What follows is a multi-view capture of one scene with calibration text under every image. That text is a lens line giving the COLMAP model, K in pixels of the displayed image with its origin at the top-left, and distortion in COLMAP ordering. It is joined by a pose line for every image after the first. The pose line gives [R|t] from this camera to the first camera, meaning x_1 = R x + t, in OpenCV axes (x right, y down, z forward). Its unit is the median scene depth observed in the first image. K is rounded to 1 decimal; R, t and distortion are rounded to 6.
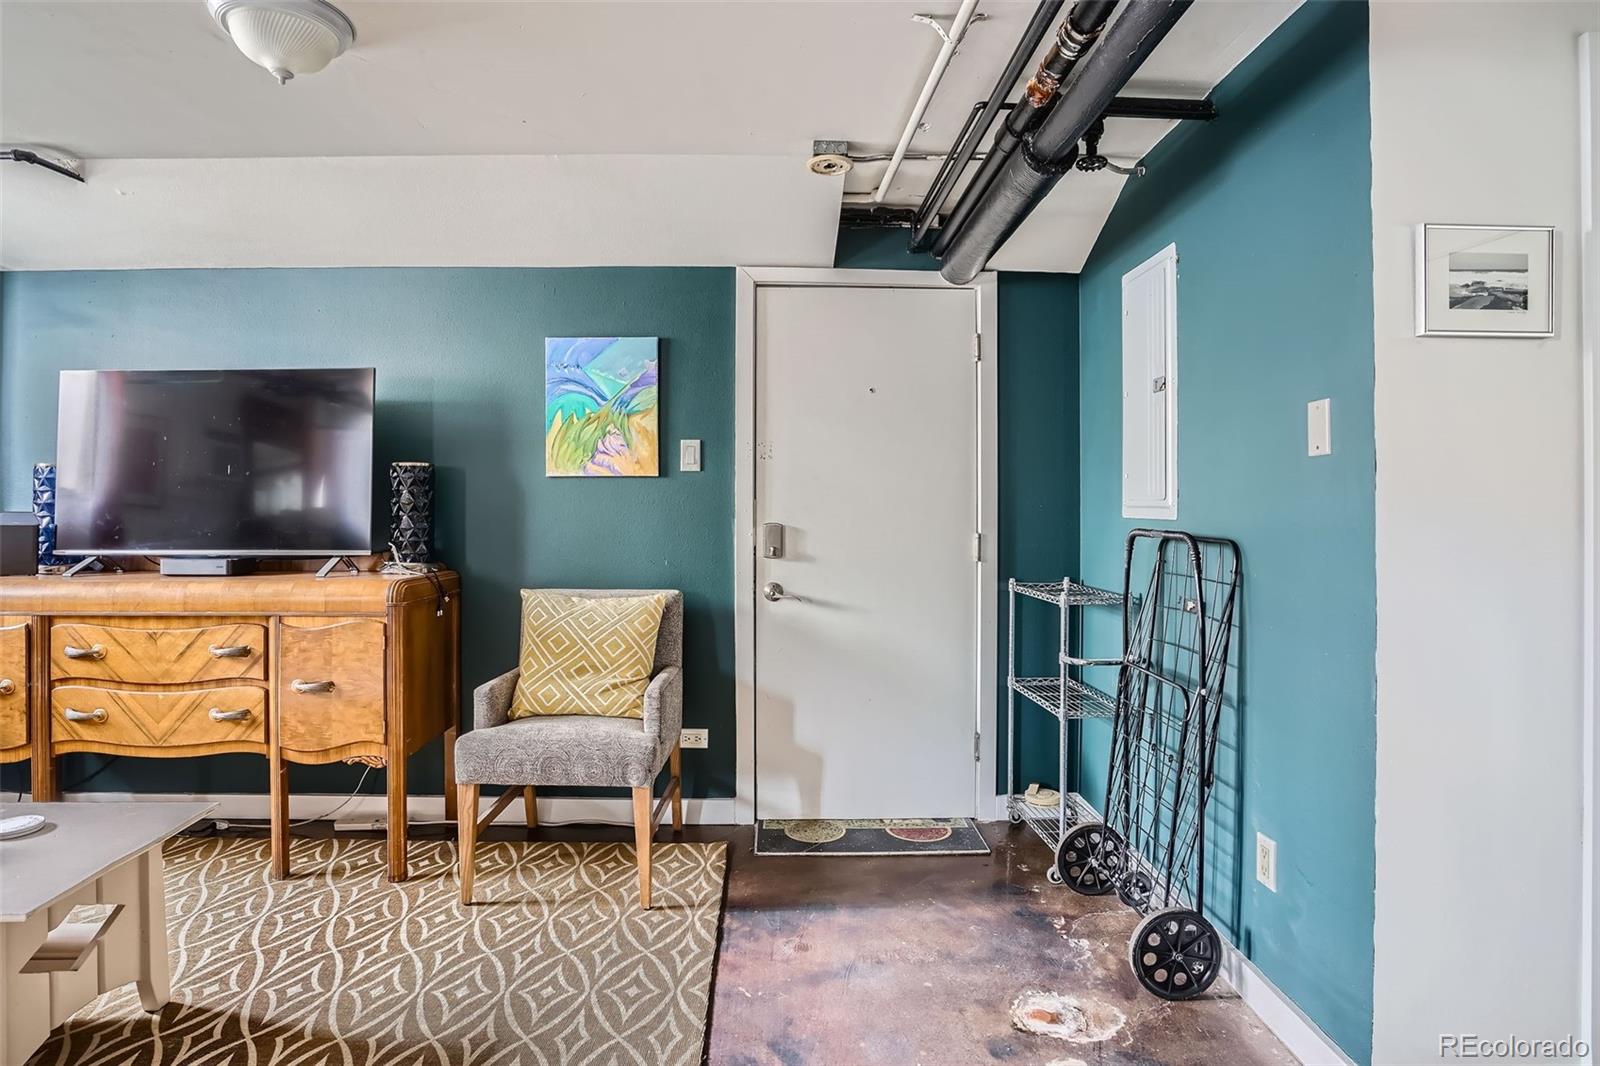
lens RADIAL K [[875.5, 0, 799.0], [0, 875.5, 490.6], [0, 0, 1]] dist [-0.072016, 0.030399]
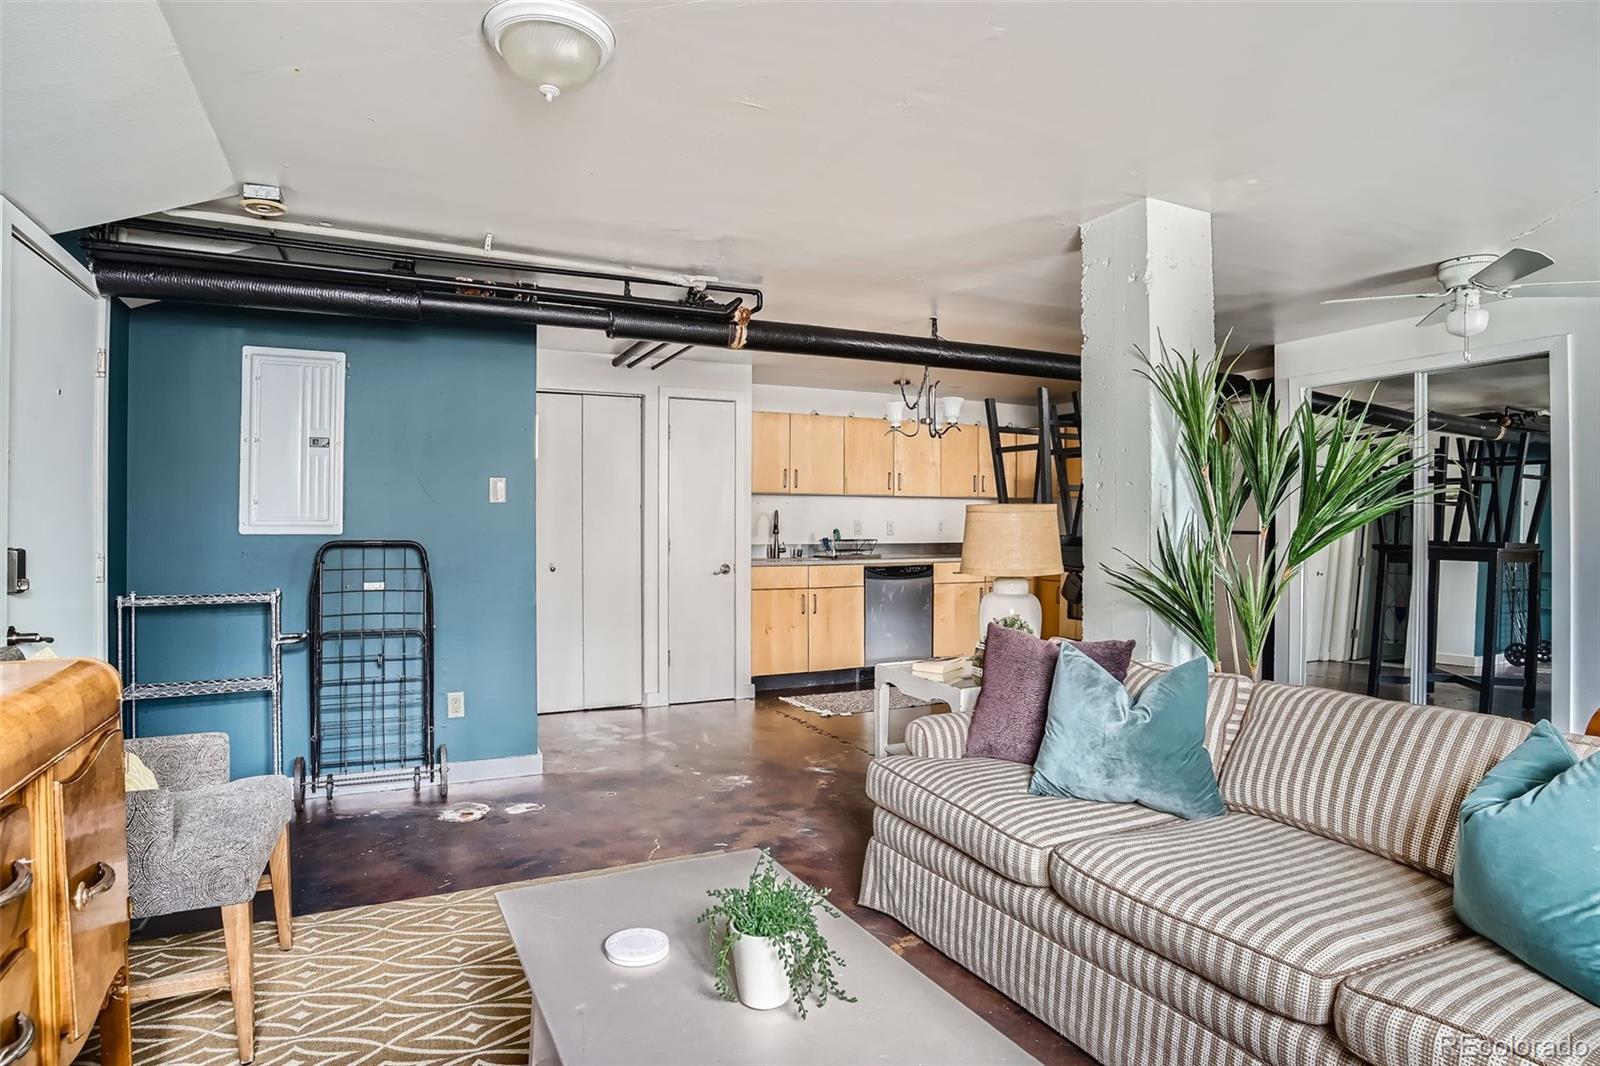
lens RADIAL K [[849.1, 0, 788.1], [0, 849.1, 526.4], [0, 0, 1]] dist [-0.082512, 0.038448]
pose [[-0.385574, -0.001741, 0.922675, -1.147269], [-0.017089, 0.999840, -0.005254, 0.011959], [-0.922519, -0.017794, -0.385542, 0.779145]]
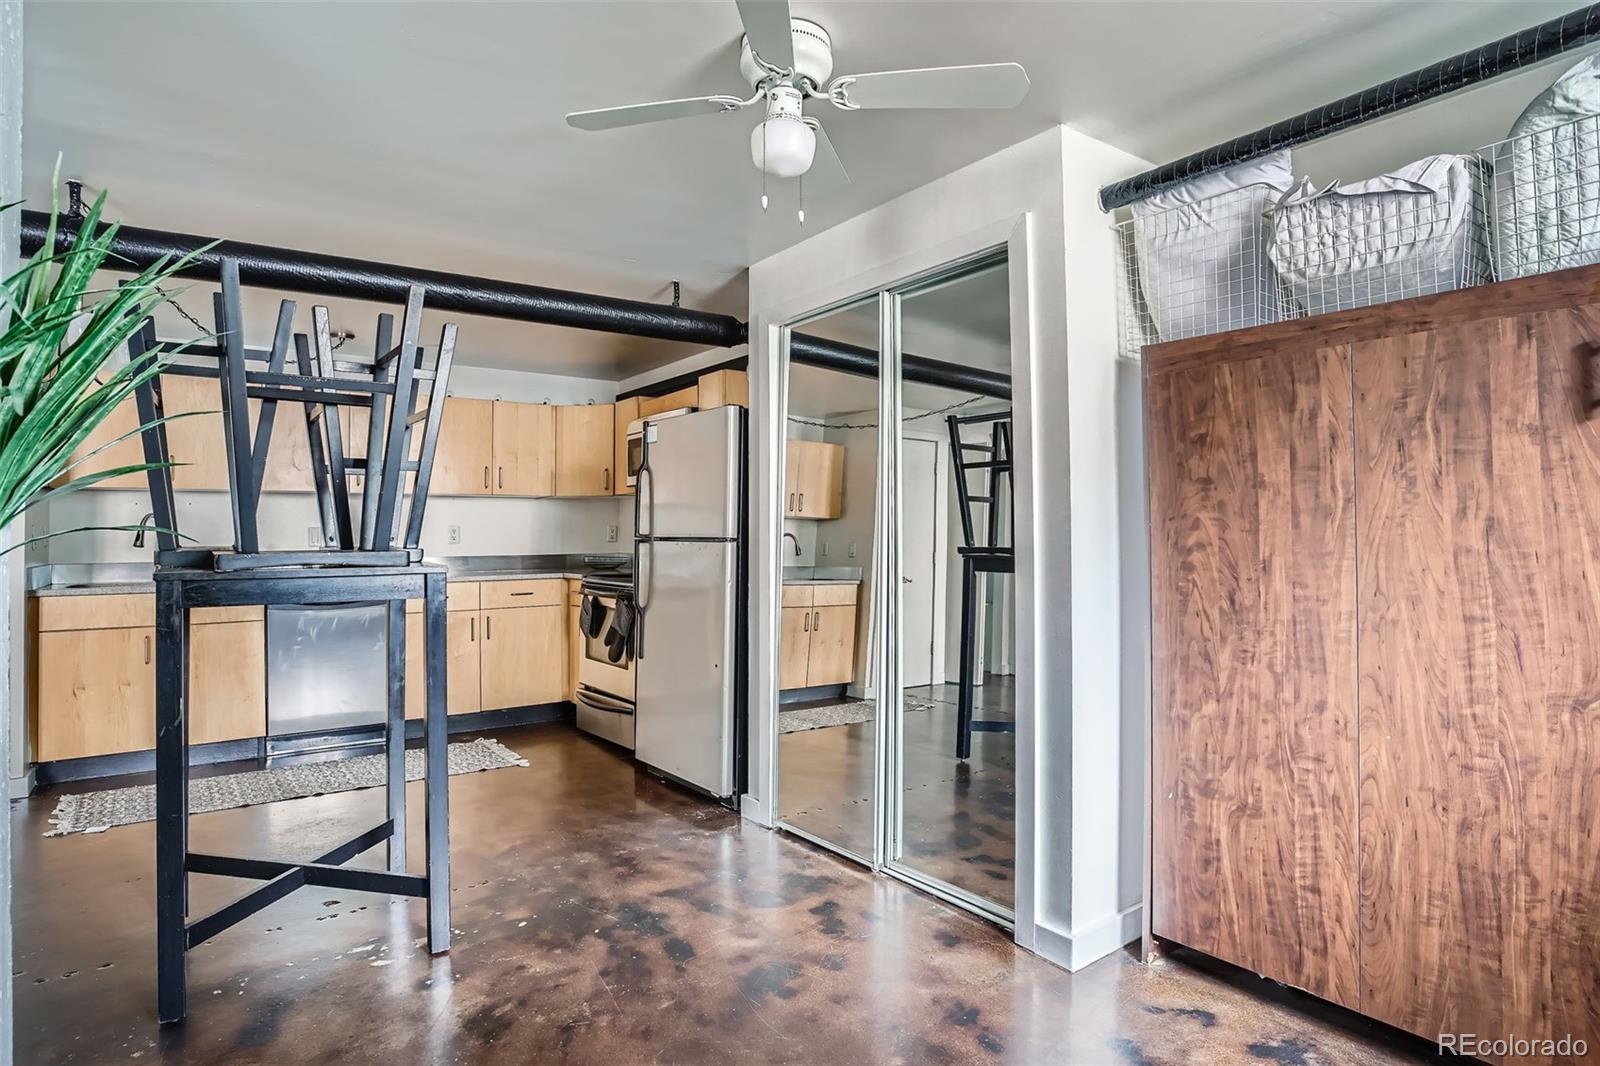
lens RADIAL K [[849.1, 0, 788.1], [0, 849.1, 526.4], [0, 0, 1]] dist [-0.082512, 0.038448]
pose [[-0.566327, 0.014598, 0.824051, -0.960022], [-0.002855, 0.999802, -0.019673, 0.005428], [-0.824176, -0.013494, -0.566174, -0.283119]]
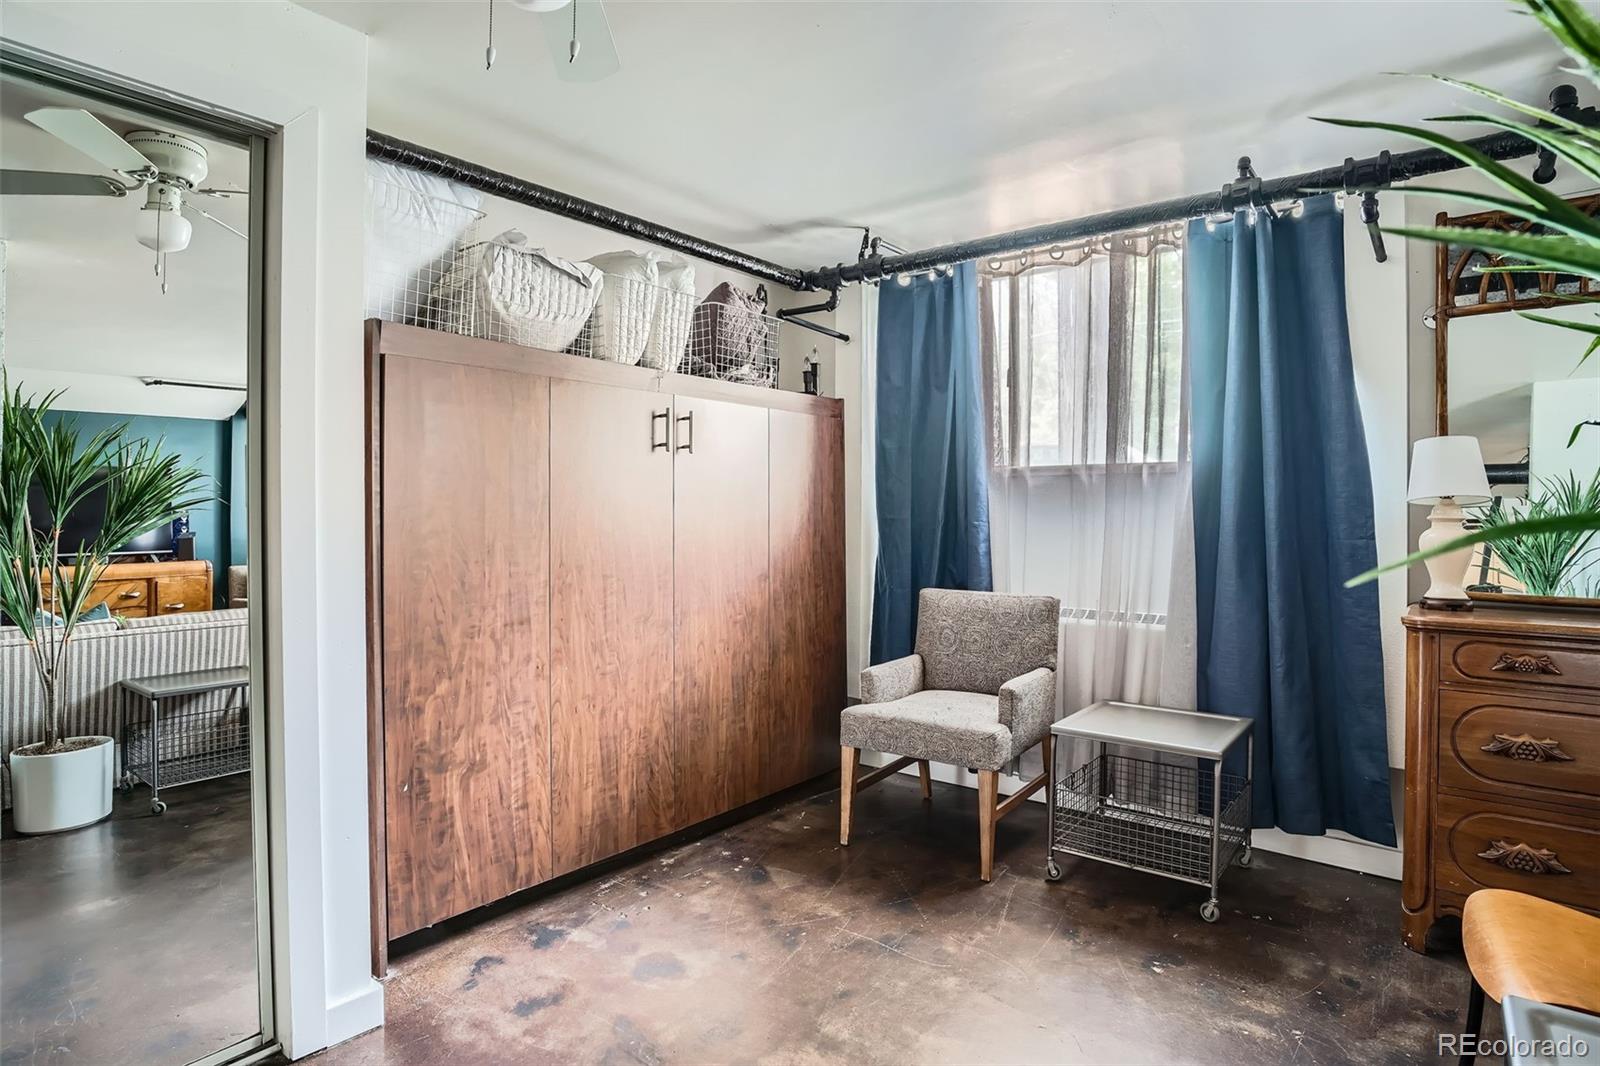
lens RADIAL K [[849.1, 0, 788.1], [0, 849.1, 526.4], [0, 0, 1]] dist [-0.082512, 0.038448]
pose [[-0.651435, 0.009818, -0.758641, -0.135742], [0.006798, 0.999952, 0.007103, -0.002673], [0.758674, -0.000530, -0.651470, -0.257245]]
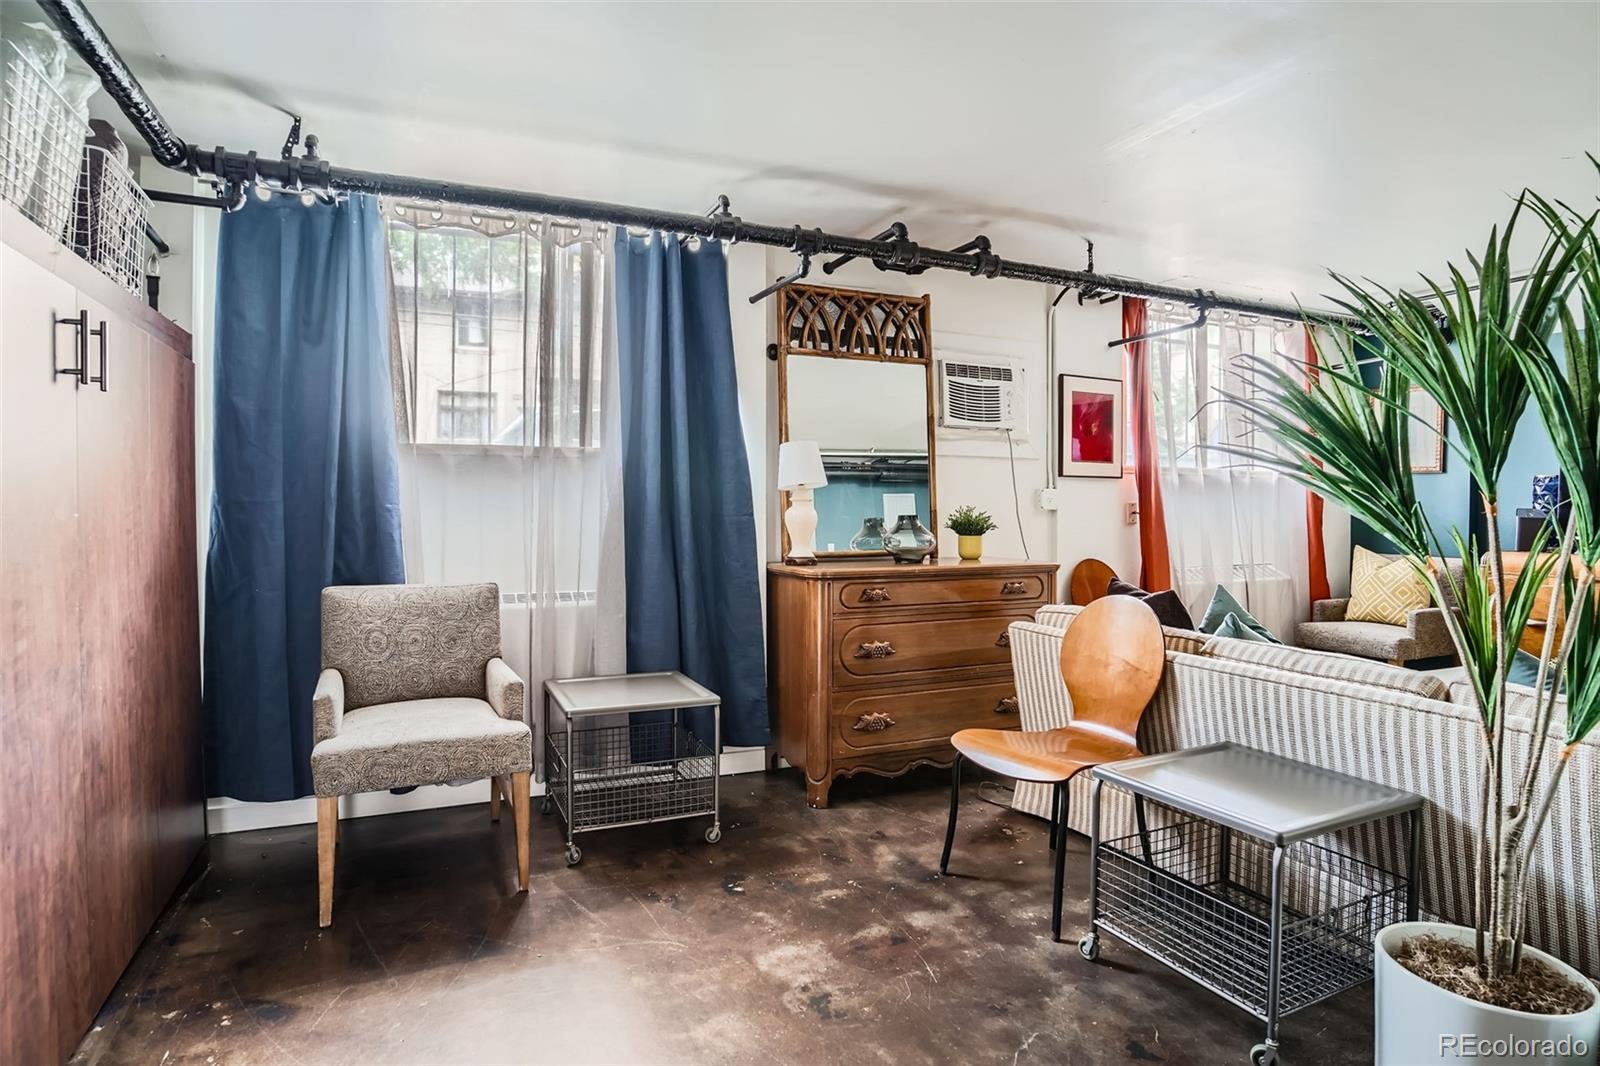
lens RADIAL K [[849.1, 0, 788.1], [0, 849.1, 526.4], [0, 0, 1]] dist [-0.082512, 0.038448]
pose [[0.366748, 0.025664, -0.929966, -0.089131], [0.008102, 0.999493, 0.030778, 0.000955], [0.930285, -0.018822, 0.366355, -0.791824]]
